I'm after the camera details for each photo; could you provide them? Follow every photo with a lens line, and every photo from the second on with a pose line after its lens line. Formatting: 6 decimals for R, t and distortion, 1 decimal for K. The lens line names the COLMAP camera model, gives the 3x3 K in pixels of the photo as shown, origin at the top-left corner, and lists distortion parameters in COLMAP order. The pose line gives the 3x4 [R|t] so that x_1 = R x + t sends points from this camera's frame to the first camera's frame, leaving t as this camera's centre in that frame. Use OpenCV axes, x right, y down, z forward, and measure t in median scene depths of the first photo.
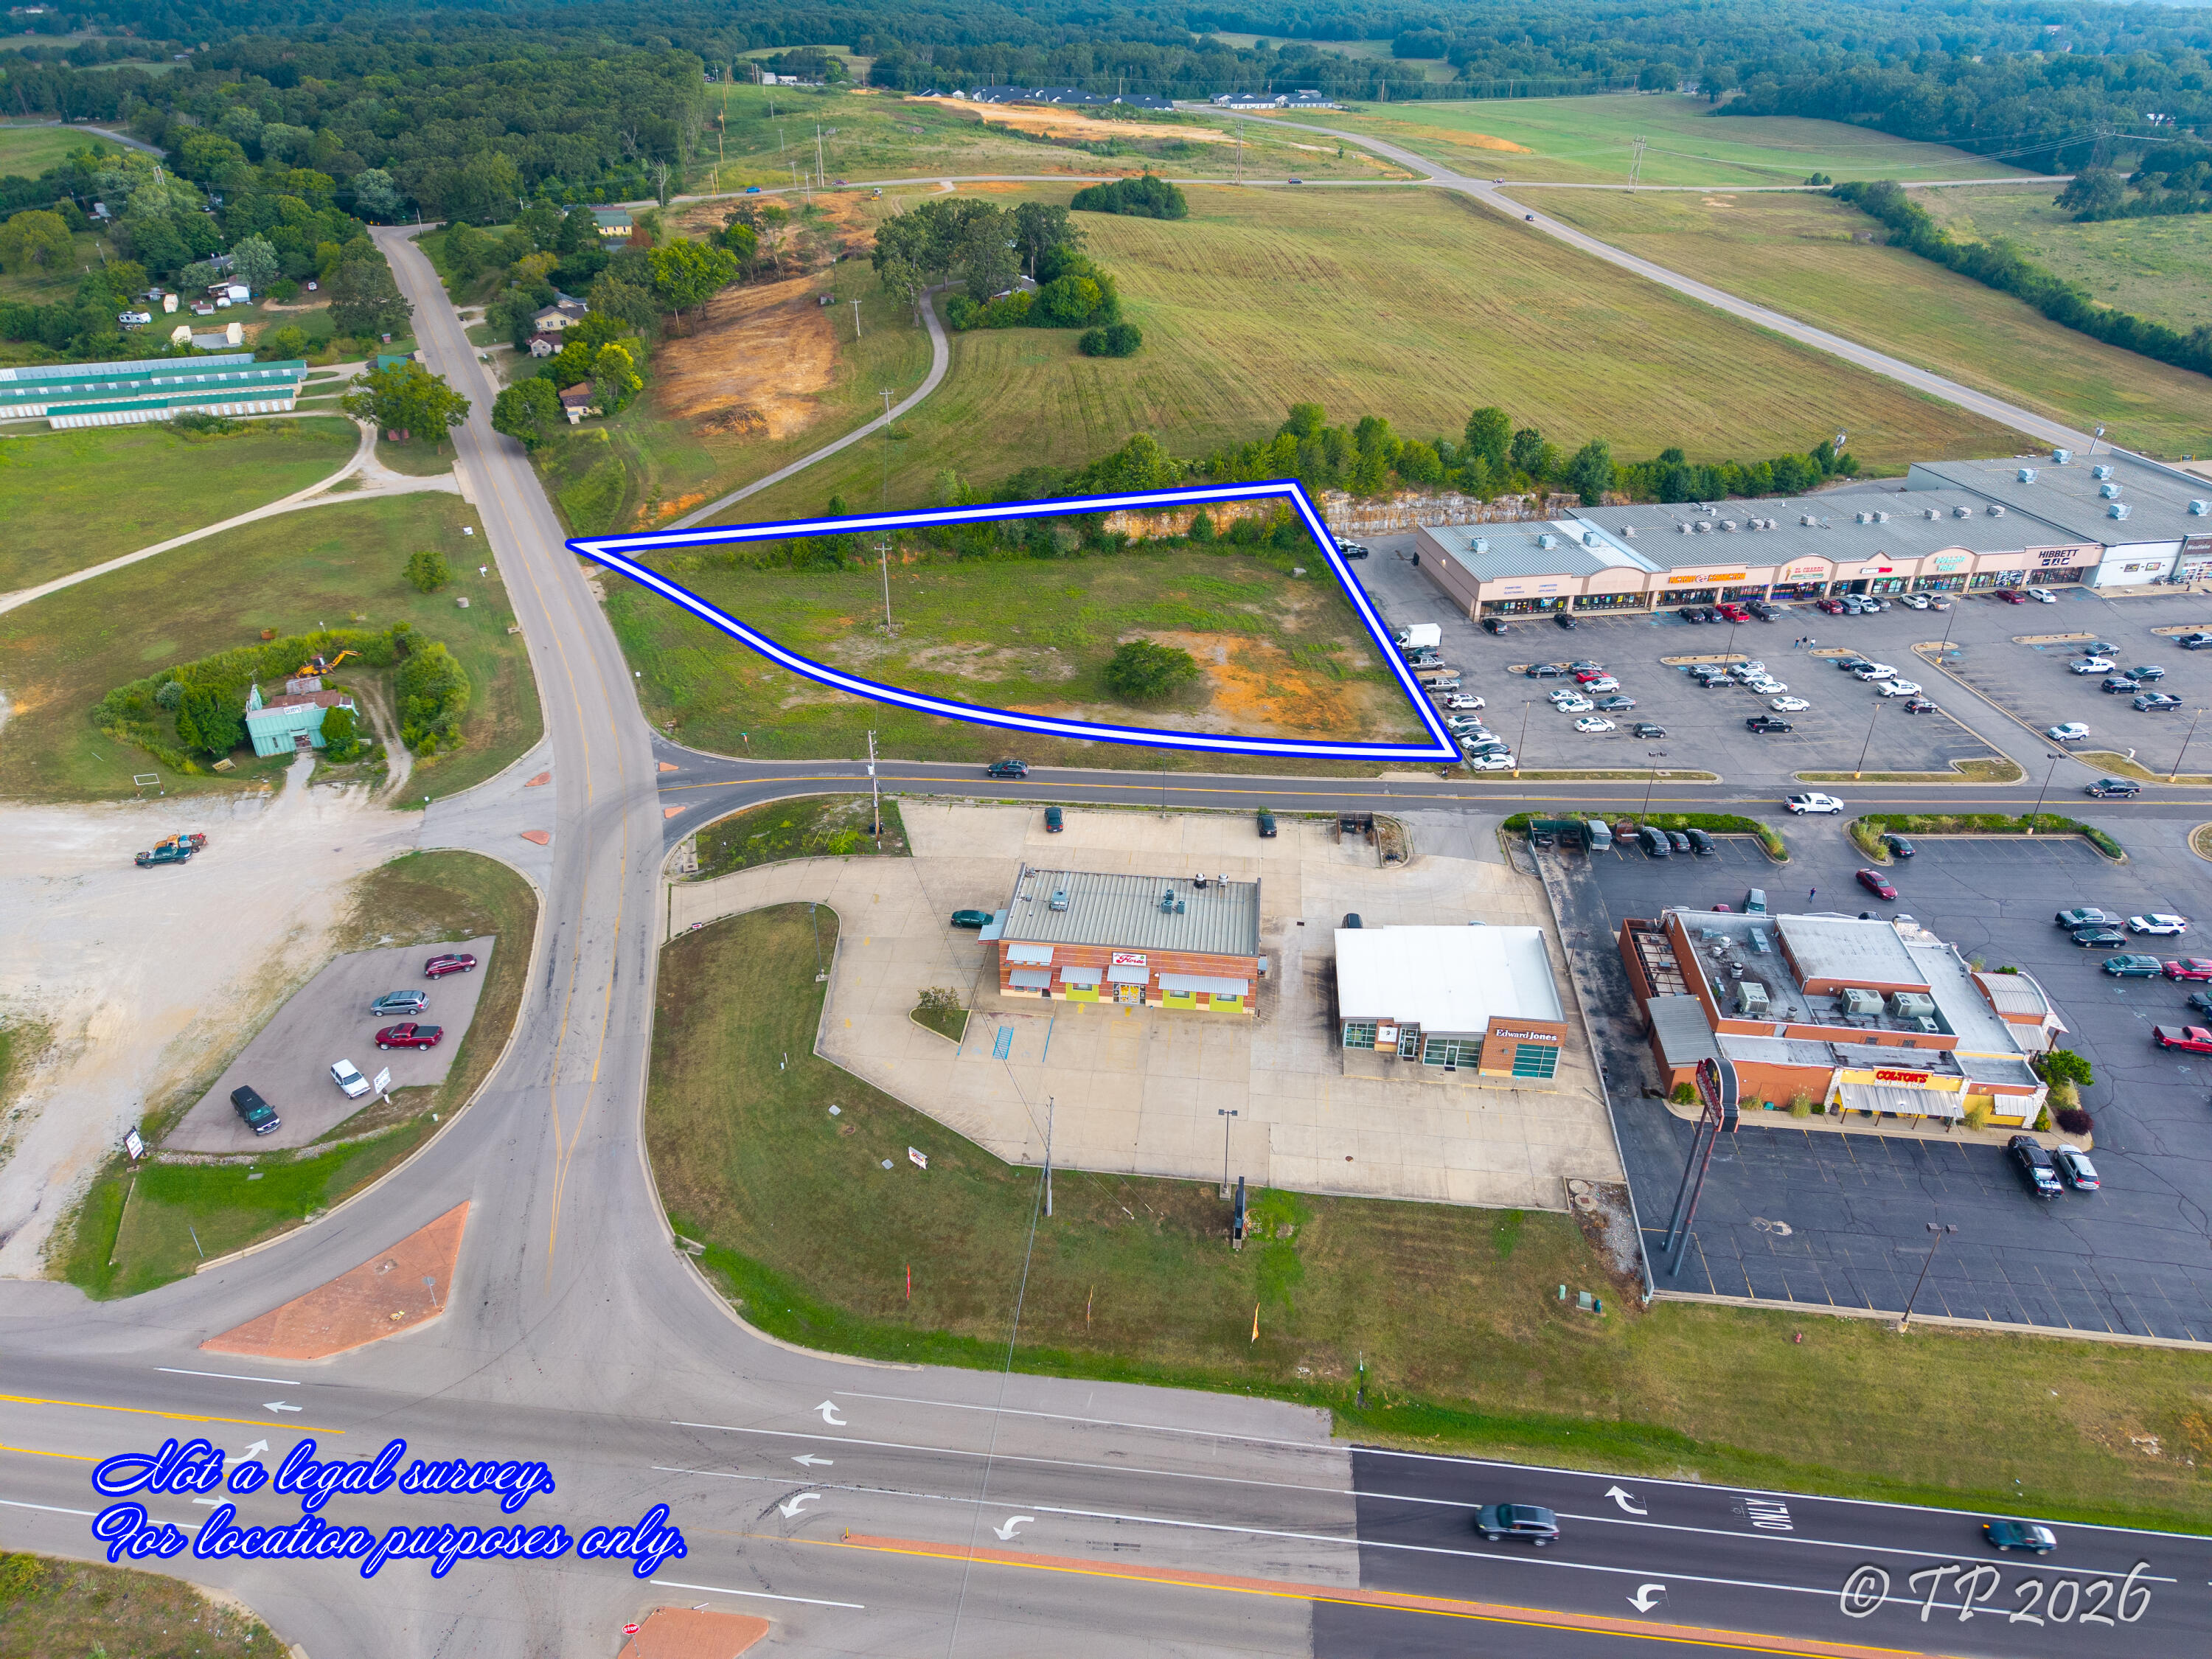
lens RADIAL K [[1489.3, 0, 1091.7], [0, 1489.3, 829.6], [0, 0, 1]] dist [0.028706, -0.027555]
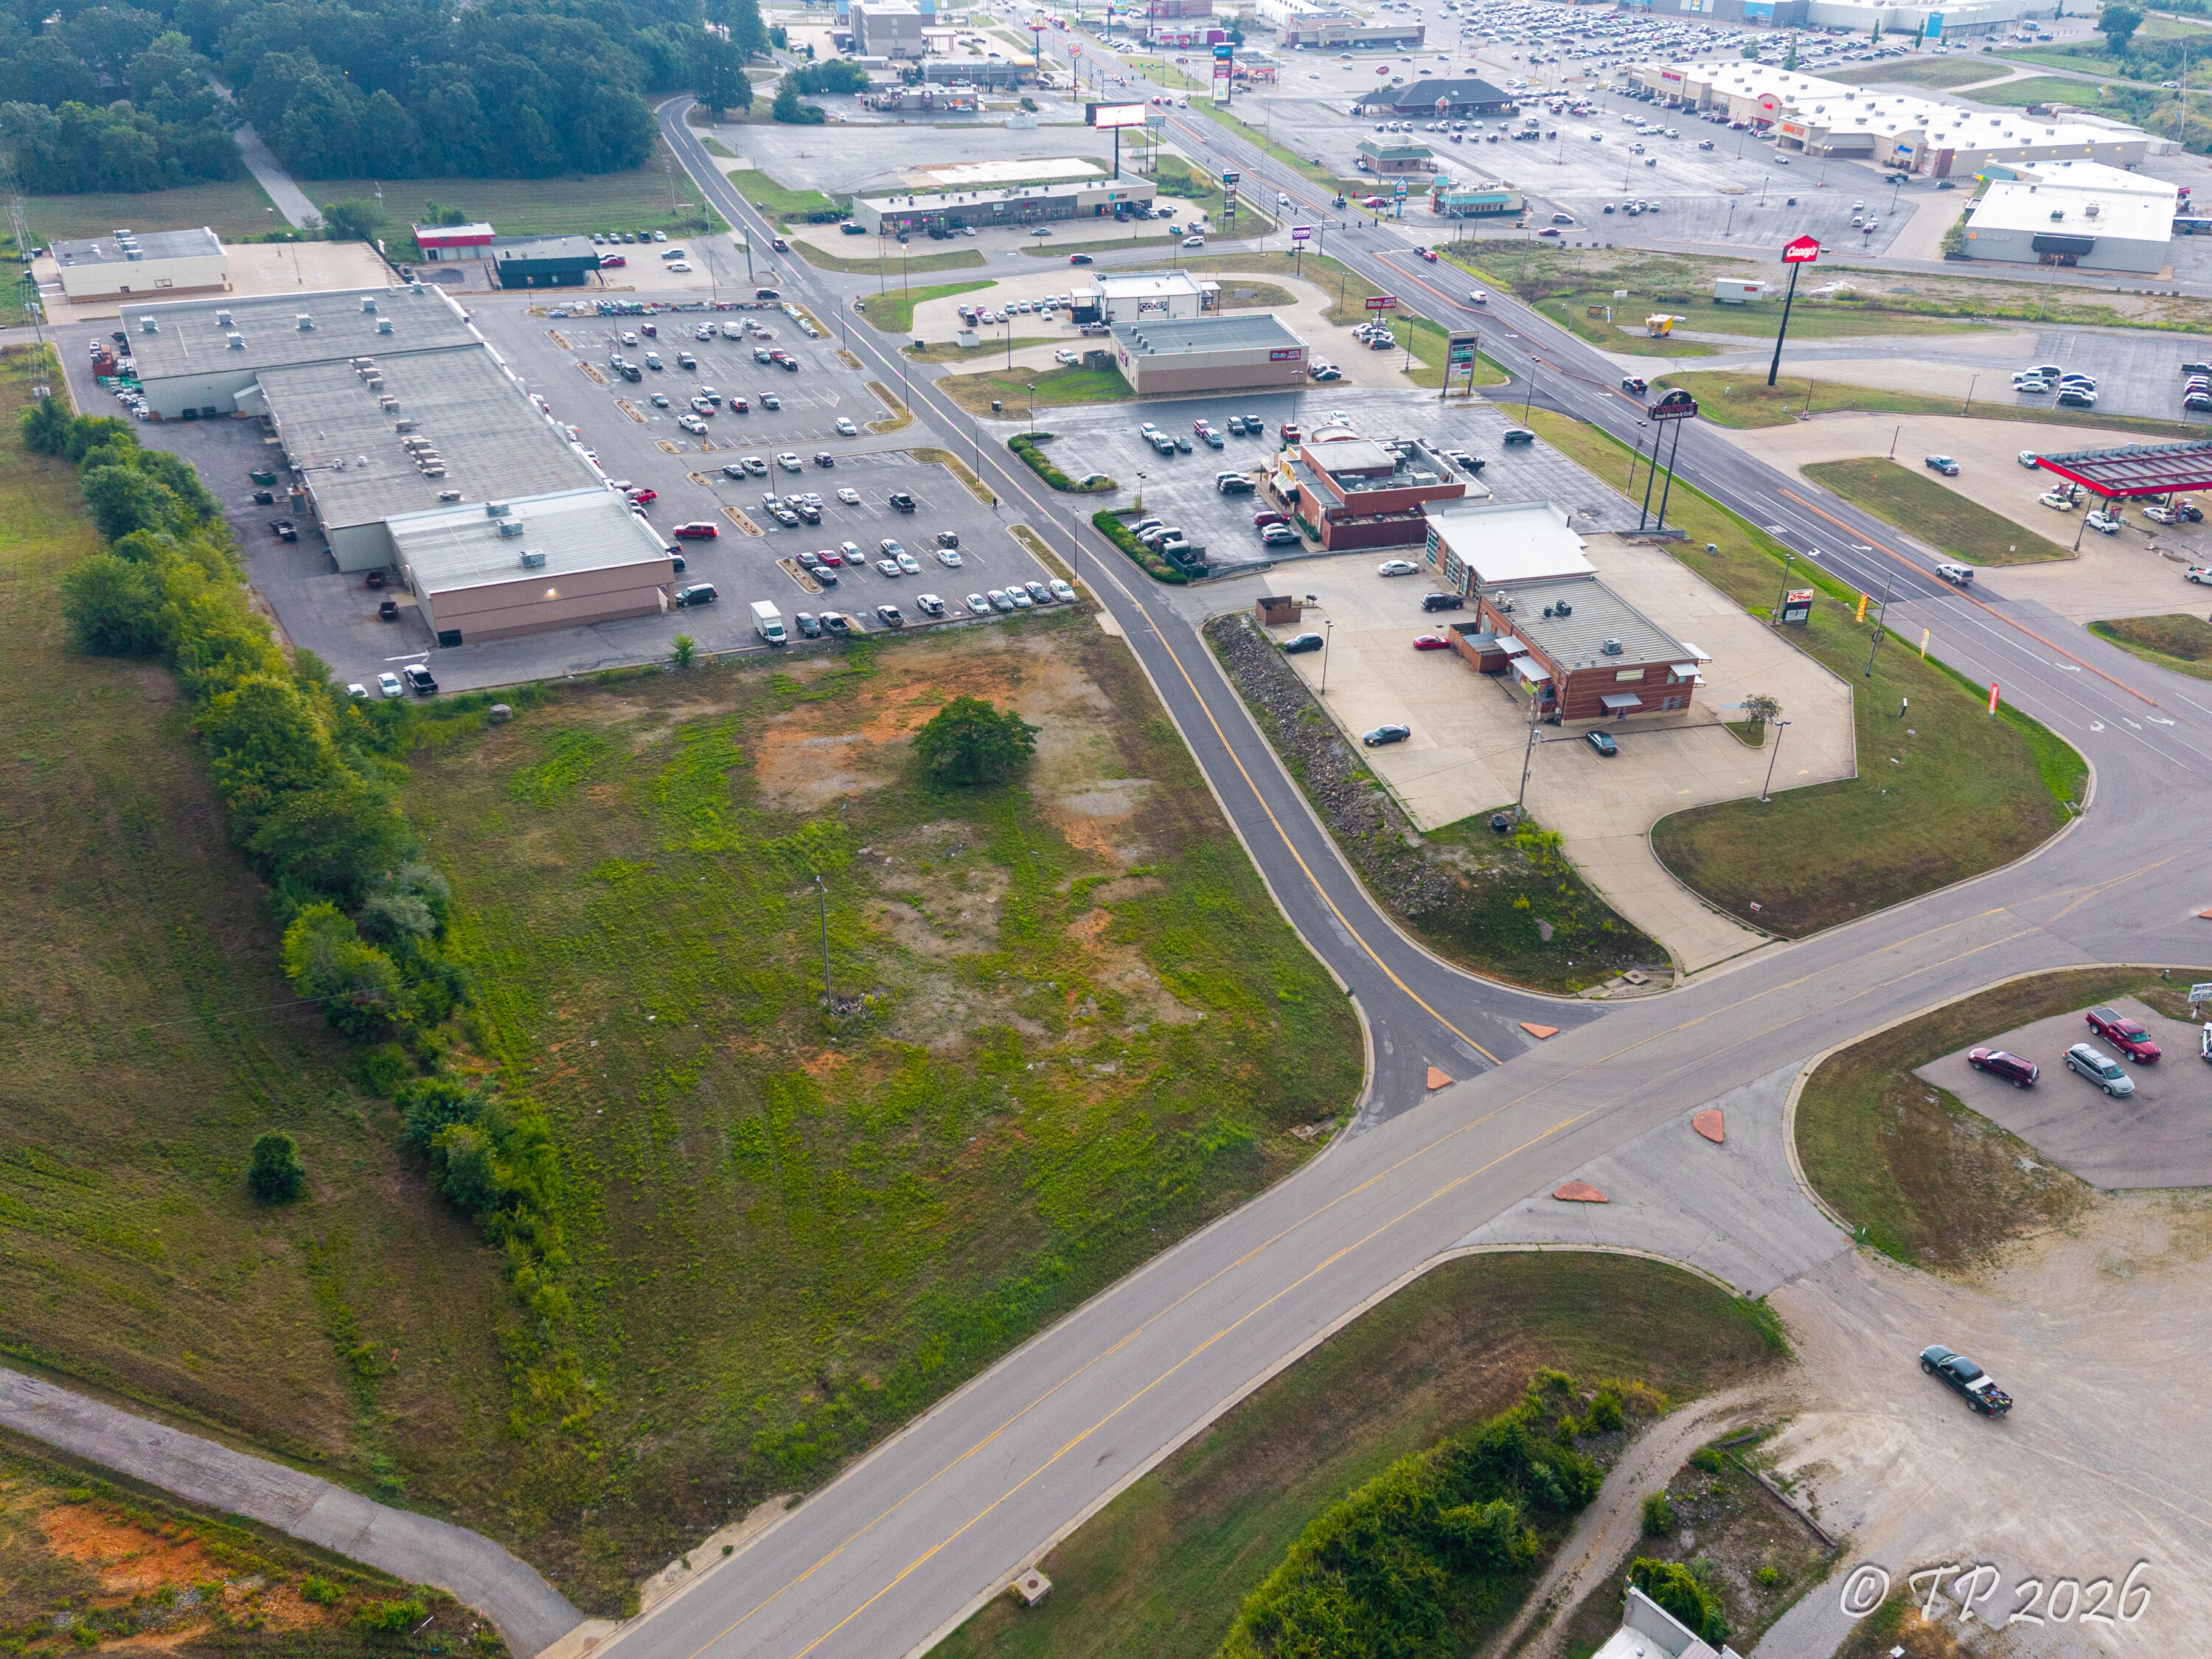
lens RADIAL K [[1737.0, 0, 1102.2], [0, 1737.0, 877.9], [0, 0, 1]] dist [0.255924, -0.257709]
pose [[-0.322604, -0.494246, 0.807247, -0.897368], [0.467265, 0.658524, 0.589924, -0.678693], [-0.823159, 0.567510, 0.018502, 1.186145]]
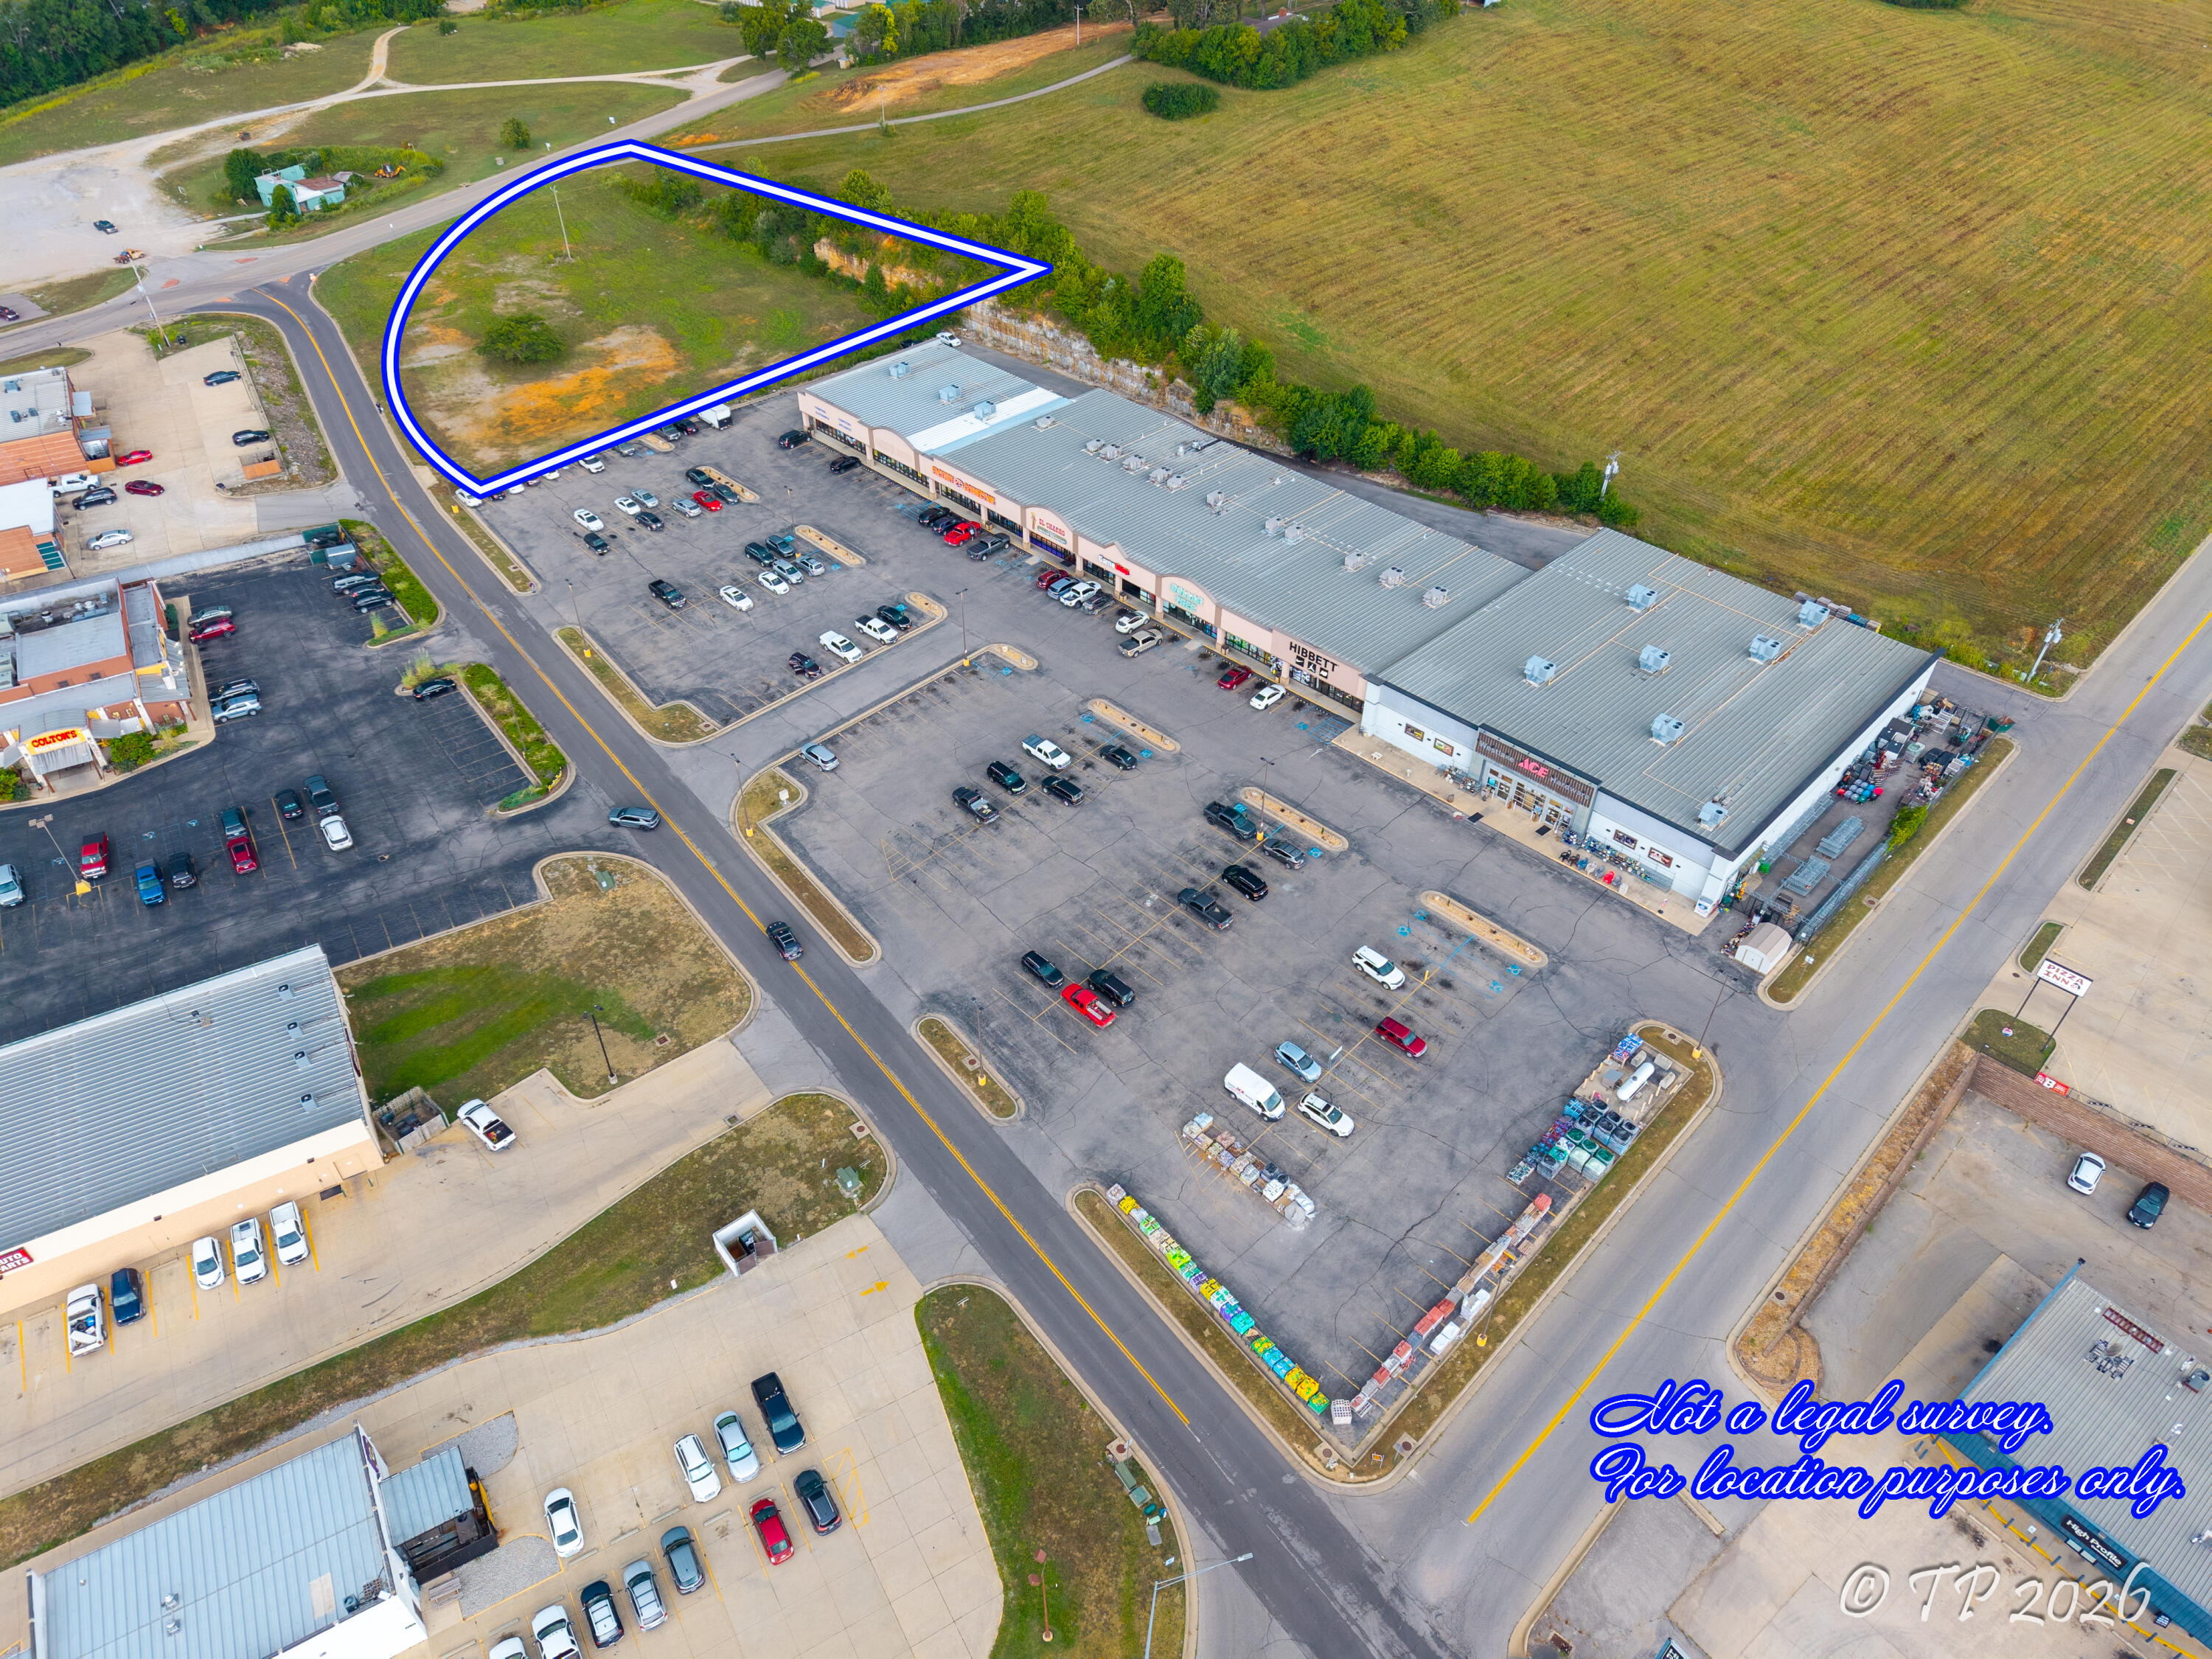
lens RADIAL K [[1489.3, 0, 1091.7], [0, 1489.3, 829.6], [0, 0, 1]] dist [0.028706, -0.027555]
pose [[0.593156, 0.524265, -0.610993, 1.493591], [-0.408959, 0.849917, 0.332255, -0.432379], [0.693483, 0.052792, 0.718536, 0.599801]]
